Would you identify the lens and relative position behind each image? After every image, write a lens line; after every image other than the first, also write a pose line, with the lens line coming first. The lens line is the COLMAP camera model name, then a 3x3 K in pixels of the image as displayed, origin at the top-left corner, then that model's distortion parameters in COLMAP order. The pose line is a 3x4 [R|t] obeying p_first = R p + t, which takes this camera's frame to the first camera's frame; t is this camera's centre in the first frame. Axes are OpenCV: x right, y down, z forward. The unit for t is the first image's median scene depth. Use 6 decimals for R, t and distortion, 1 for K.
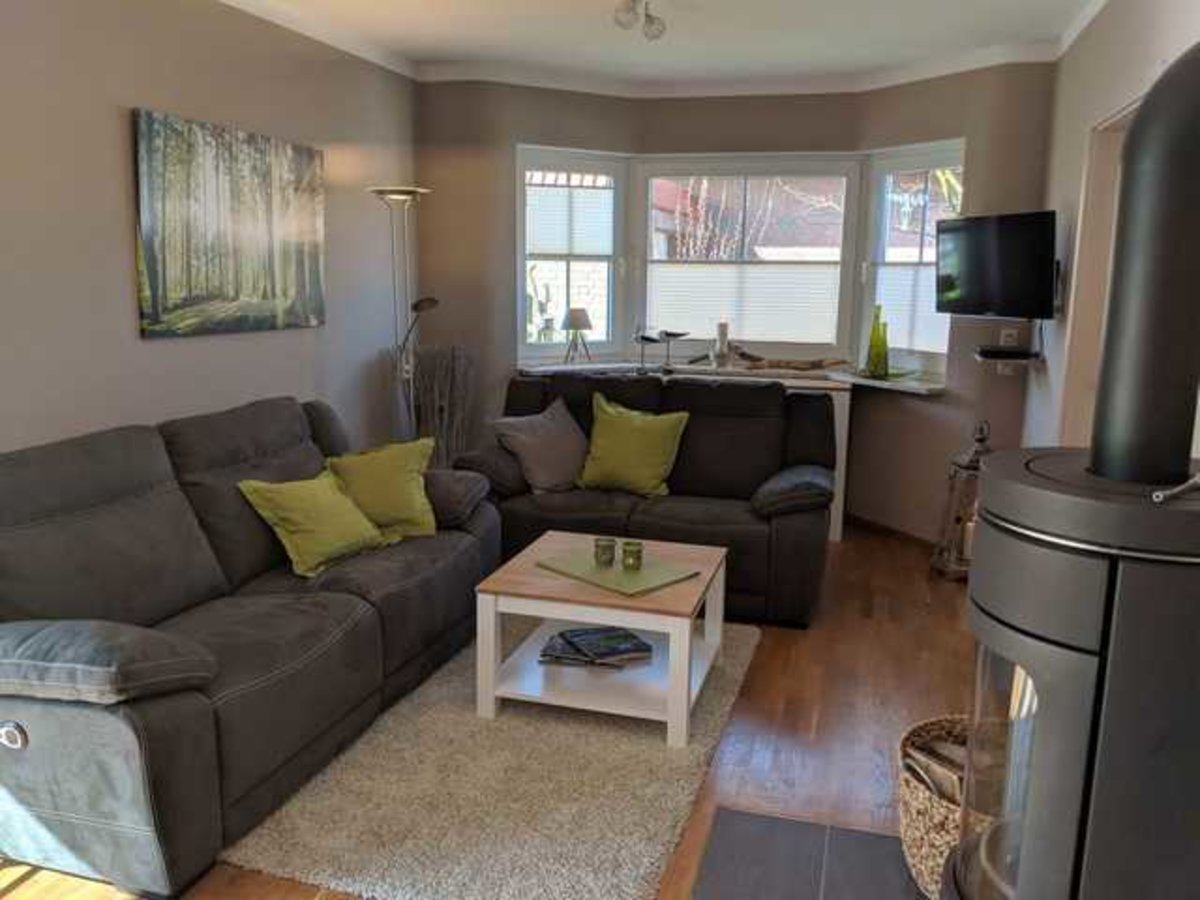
lens RADIAL K [[947.1, 0, 600.0], [0, 947.1, 450.0], [0, 0, 1]] dist [0.128051, -0.218122]
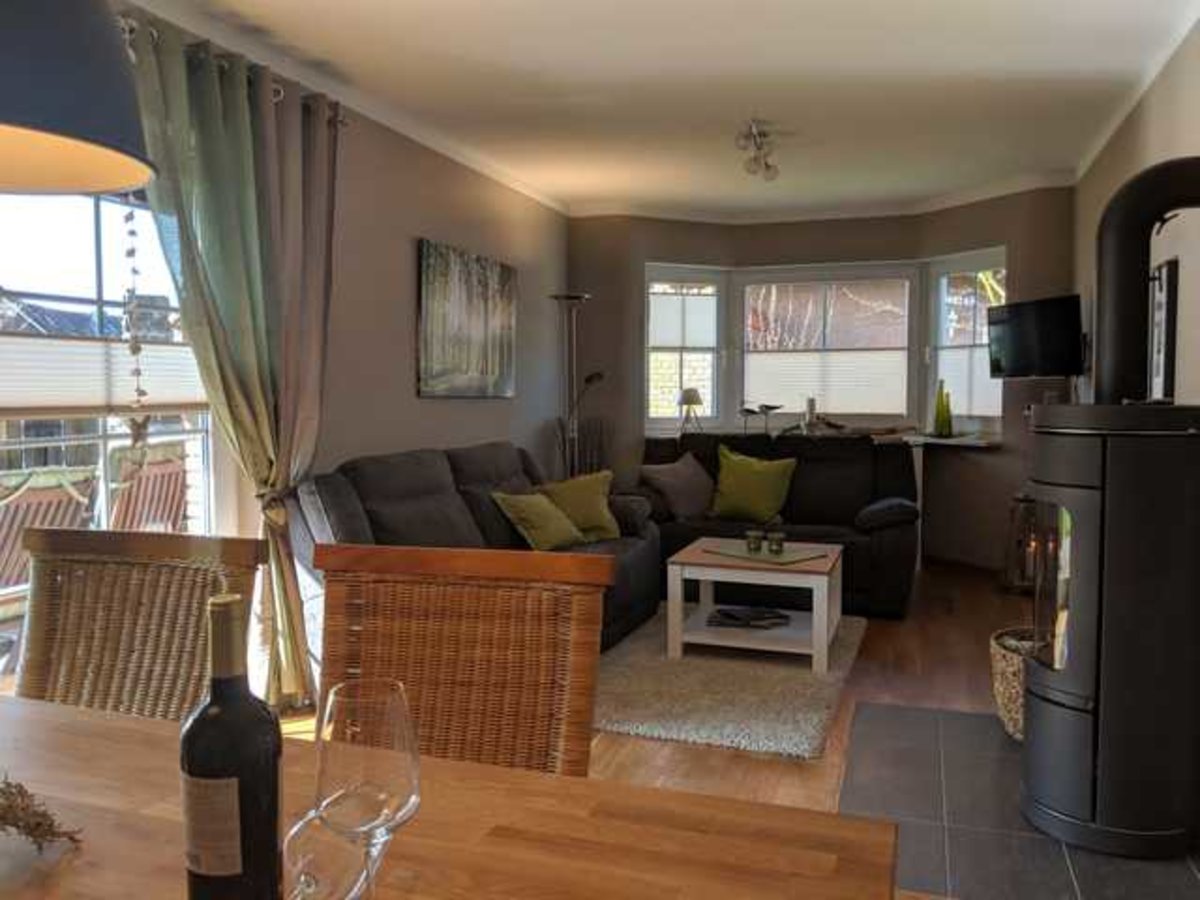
lens RADIAL K [[950.1, 0, 594.6], [0, 950.1, 454.3], [0, 0, 1]] dist [0.083091, -0.127926]
pose [[0.998645, -0.014872, -0.049879, -0.111970], [0.008592, 0.992266, -0.123836, 0.109729], [0.051335, 0.123239, 0.991048, -0.274653]]
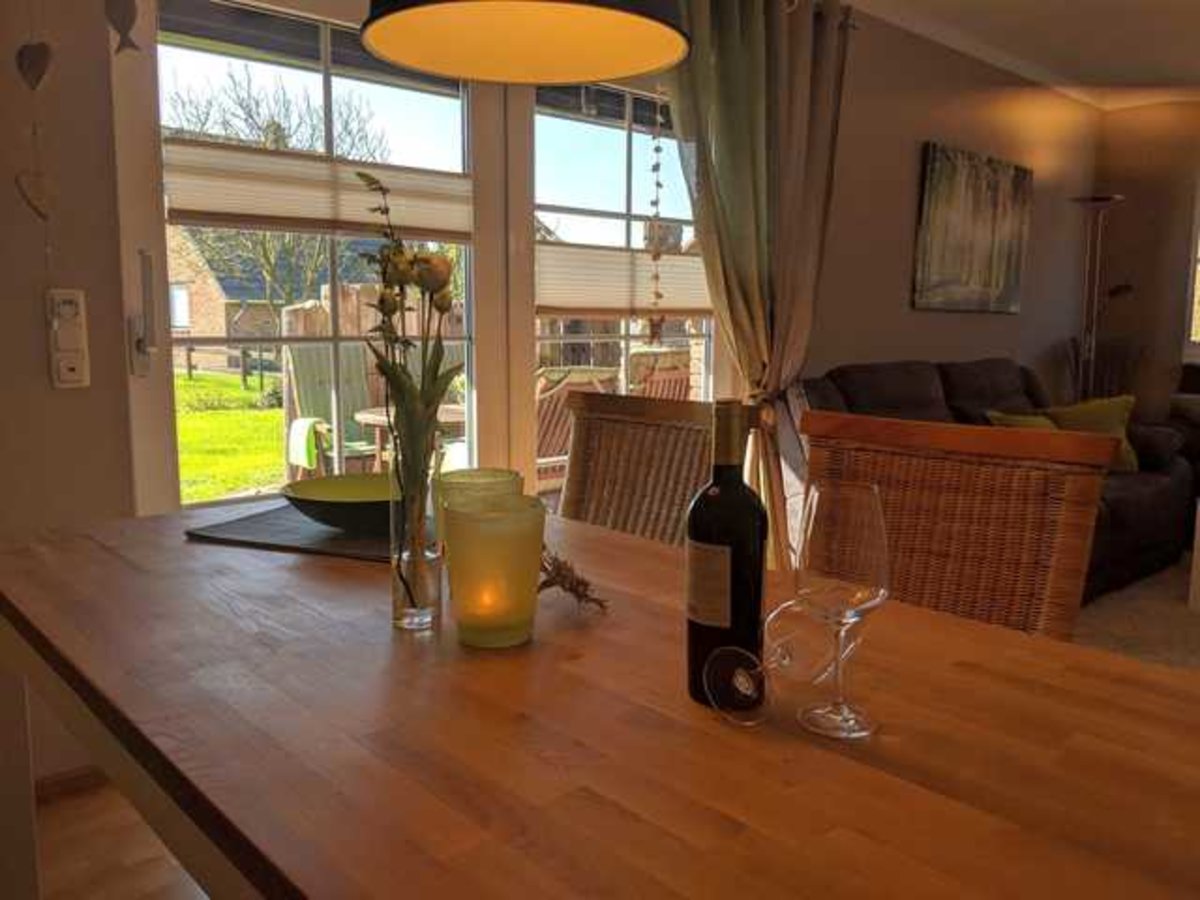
lens RADIAL K [[959.1, 0, 600.0], [0, 959.1, 450.0], [0, 0, 1]] dist [0.047780, -0.111867]
pose [[0.855913, 0.059649, -0.513667, -0.105961], [-0.092206, 0.995011, -0.038096, 0.135006], [0.508832, 0.079970, 0.857143, -0.289577]]
